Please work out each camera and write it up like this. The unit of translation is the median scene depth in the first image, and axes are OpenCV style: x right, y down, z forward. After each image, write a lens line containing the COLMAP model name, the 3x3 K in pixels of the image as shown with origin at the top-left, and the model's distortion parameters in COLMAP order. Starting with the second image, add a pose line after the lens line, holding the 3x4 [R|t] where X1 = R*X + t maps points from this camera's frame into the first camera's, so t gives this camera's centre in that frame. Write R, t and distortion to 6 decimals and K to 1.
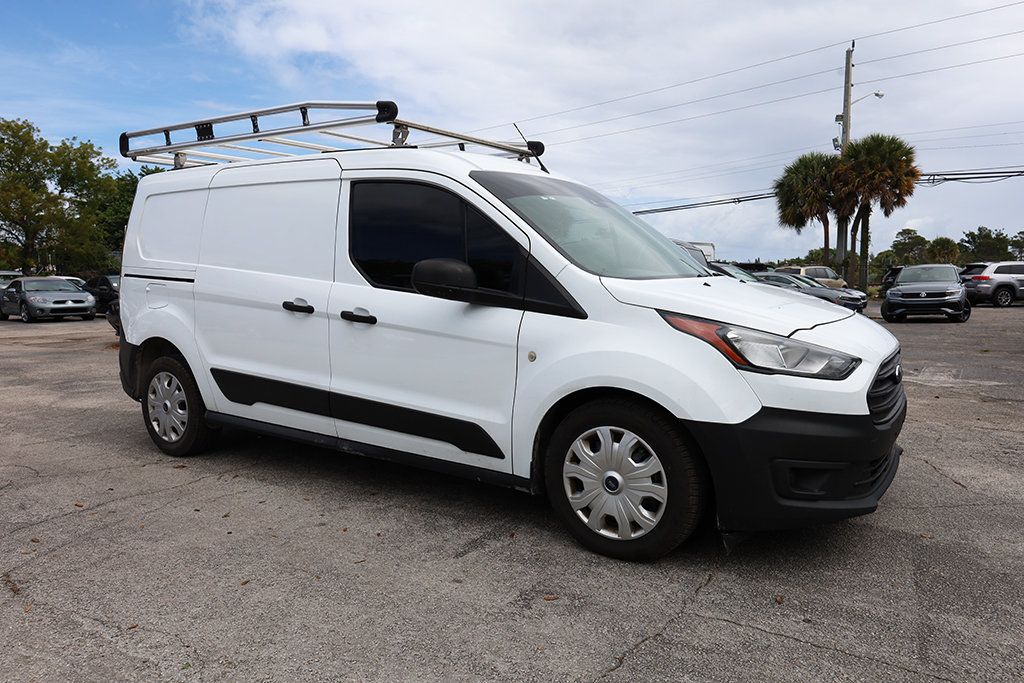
lens RADIAL K [[701.0, 0, 517.7], [0, 701.0, 337.1], [0, 0, 1]] dist [0.001731, -0.001321]
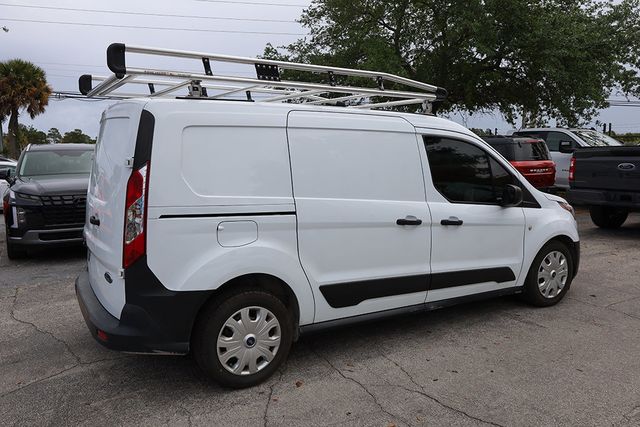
lens RADIAL K [[489.7, 0, 280.5], [0, 489.7, 214.2], [0, 0, 1]] dist [0.004789, 0.001586]
pose [[0.474401, -0.116566, 0.872557, -1.291052], [0.088933, 0.992470, 0.084233, -0.163897], [-0.875805, 0.037639, 0.481195, 0.739115]]
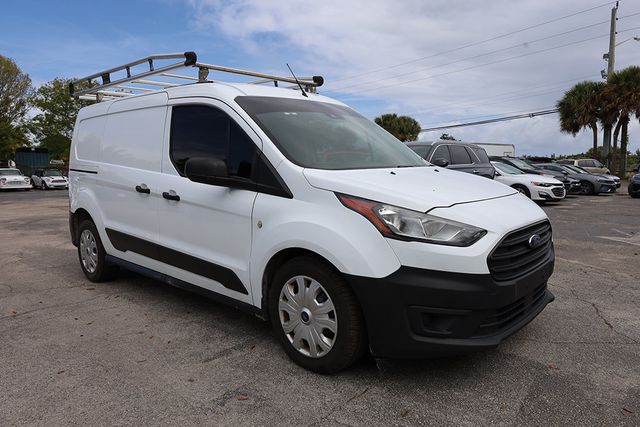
lens RADIAL K [[438.5, 0, 320.0], [0, 438.5, 213.5], [0, 0, 1]] dist [0.001368, -0.003386]
pose [[0.987506, 0.008010, -0.157380, 0.220304], [-0.005355, 0.999836, 0.017286, -0.008686], [0.157493, -0.016227, 0.987387, 0.108083]]
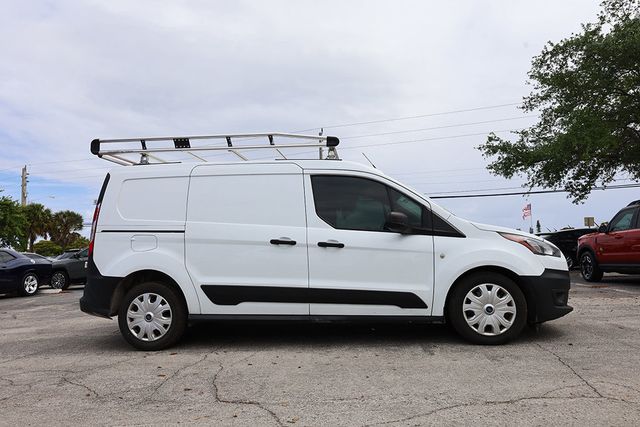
lens RADIAL K [[438.5, 0, 320.0], [0, 438.5, 213.5], [0, 0, 1]] dist [0.001368, -0.003386]
pose [[0.891712, 0.016244, 0.452311, -0.724210], [0.067467, 0.983420, -0.168326, 0.078127], [-0.447546, 0.180614, 0.875832, -0.027983]]
